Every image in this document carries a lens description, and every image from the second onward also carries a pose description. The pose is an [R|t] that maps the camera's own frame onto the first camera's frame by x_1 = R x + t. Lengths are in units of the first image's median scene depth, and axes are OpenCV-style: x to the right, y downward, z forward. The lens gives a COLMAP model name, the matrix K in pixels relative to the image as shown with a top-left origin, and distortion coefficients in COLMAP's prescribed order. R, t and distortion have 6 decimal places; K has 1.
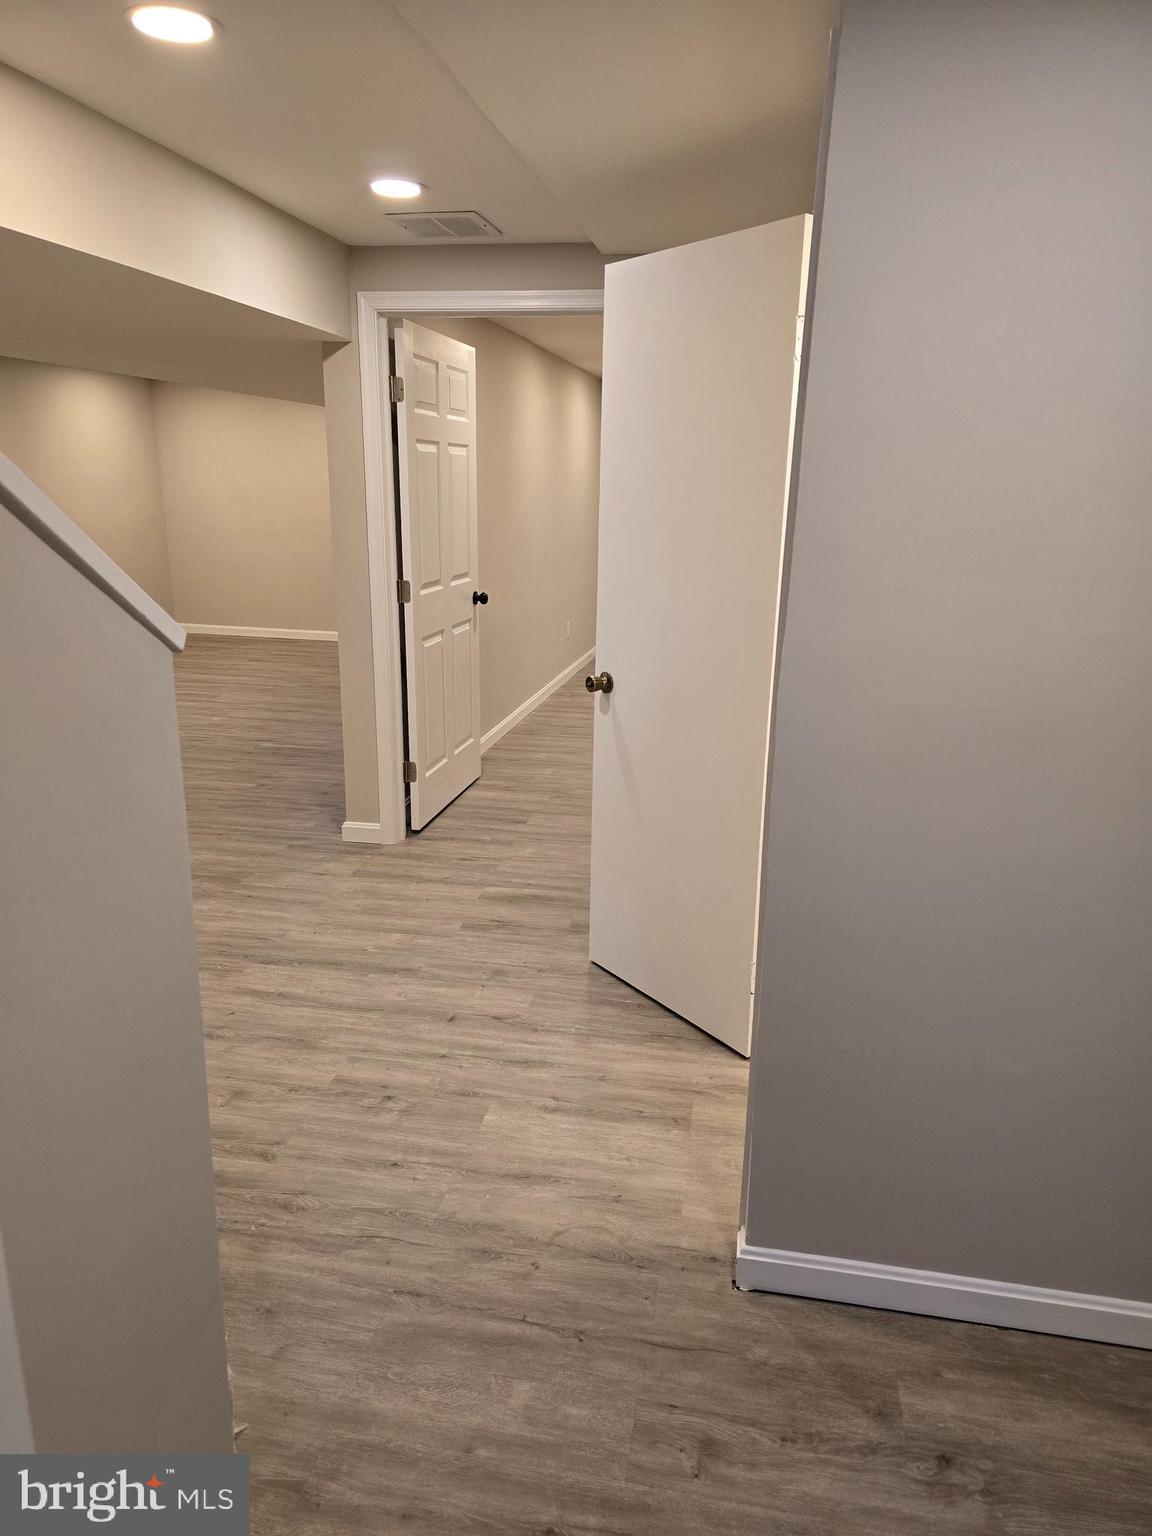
lens RADIAL K [[1035.2, 0, 586.2], [0, 1035.2, 773.8], [0, 0, 1]] dist [0.039122, -0.032117]
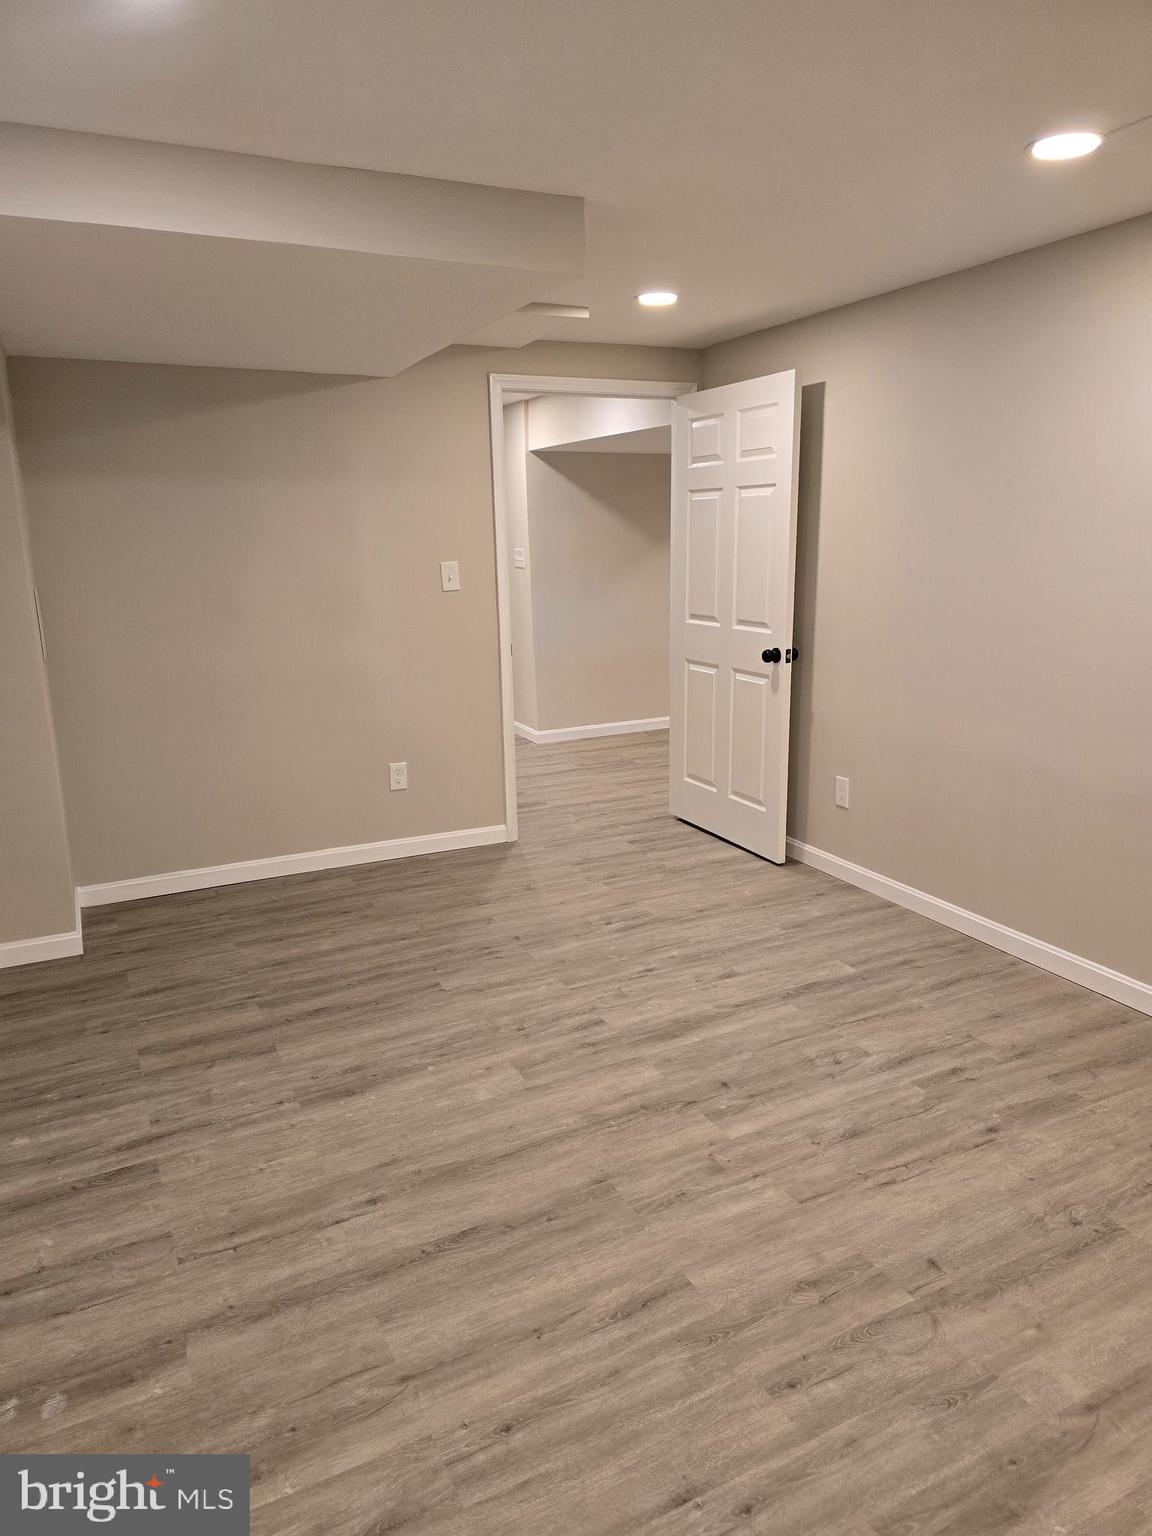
lens RADIAL K [[1035.2, 0, 572.6], [0, 1035.2, 775.4], [0, 0, 1]] dist [0.039122, -0.032117]
pose [[-0.806480, 0.129589, -0.576885, 0.615300], [-0.161629, 0.890203, 0.425927, -0.475496], [0.568740, 0.436744, -0.696986, 1.747587]]
